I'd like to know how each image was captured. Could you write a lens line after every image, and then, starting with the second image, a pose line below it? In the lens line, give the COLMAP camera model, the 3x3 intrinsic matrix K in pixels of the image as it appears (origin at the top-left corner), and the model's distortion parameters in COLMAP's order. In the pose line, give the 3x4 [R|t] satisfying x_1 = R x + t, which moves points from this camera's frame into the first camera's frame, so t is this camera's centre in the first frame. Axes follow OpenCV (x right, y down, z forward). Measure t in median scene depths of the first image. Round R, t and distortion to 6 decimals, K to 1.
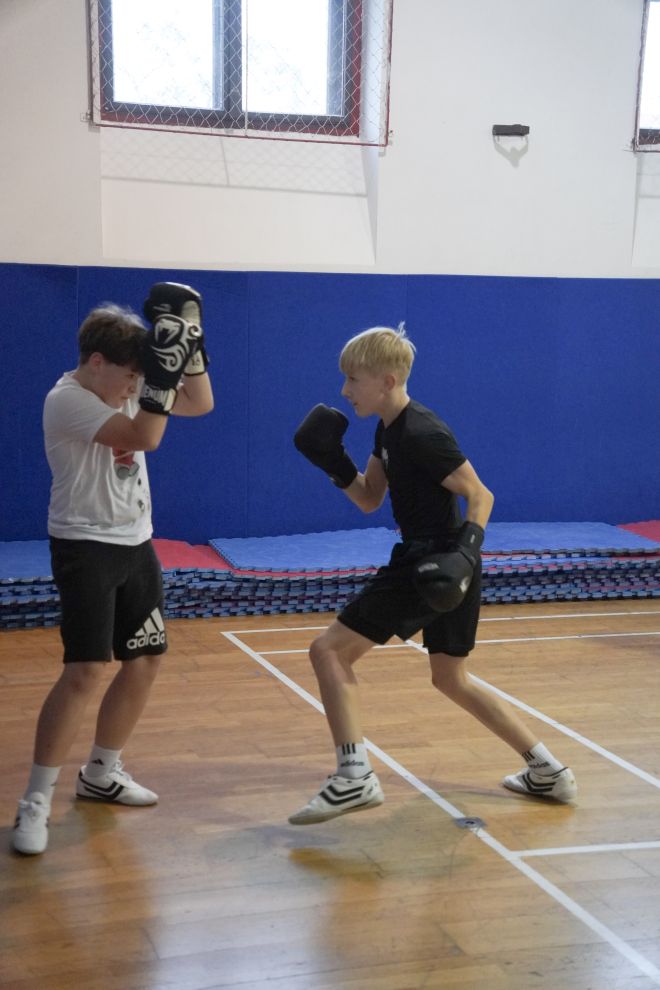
lens RADIAL K [[1648.6, 0, 330.0], [0, 1648.6, 495.0], [0, 0, 1]] dist [0.414475, 0.066698]
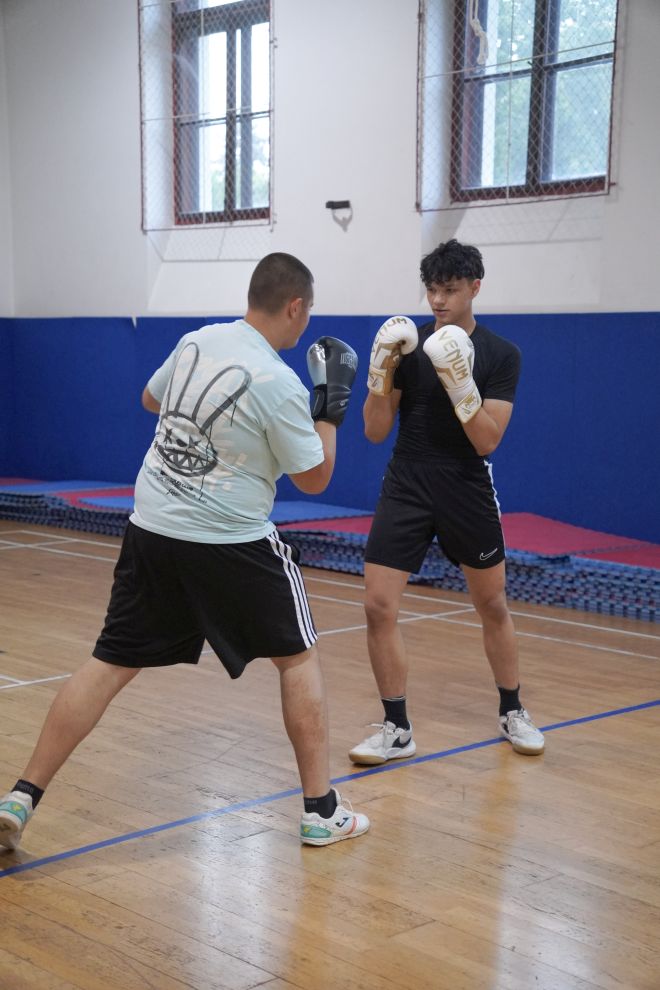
lens RADIAL K [[1595.8, 0, 314.9], [0, 1595.8, 493.7], [0, 0, 1]] dist [0.221880, 1.109283]
pose [[0.401723, 0.075635, -0.912632, 1.293278], [-0.098539, 0.994367, 0.039034, -0.040659], [0.910444, 0.074249, 0.406913, 0.504057]]
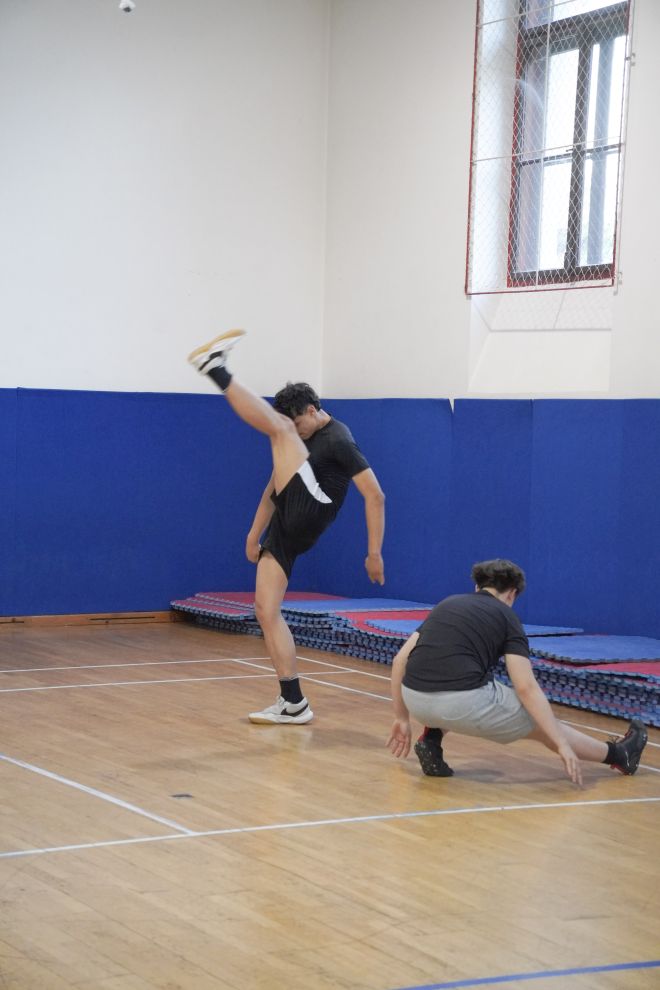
lens RADIAL K [[2074.1, 0, 330.0], [0, 2074.1, 495.0], [0, 0, 1]] dist [0.611766, 0.157297]
pose [[0.178341, 0.027166, -0.983594, 1.380168], [-0.127389, 0.991843, 0.004297, -0.052560], [0.975688, 0.124533, 0.180347, 0.582139]]
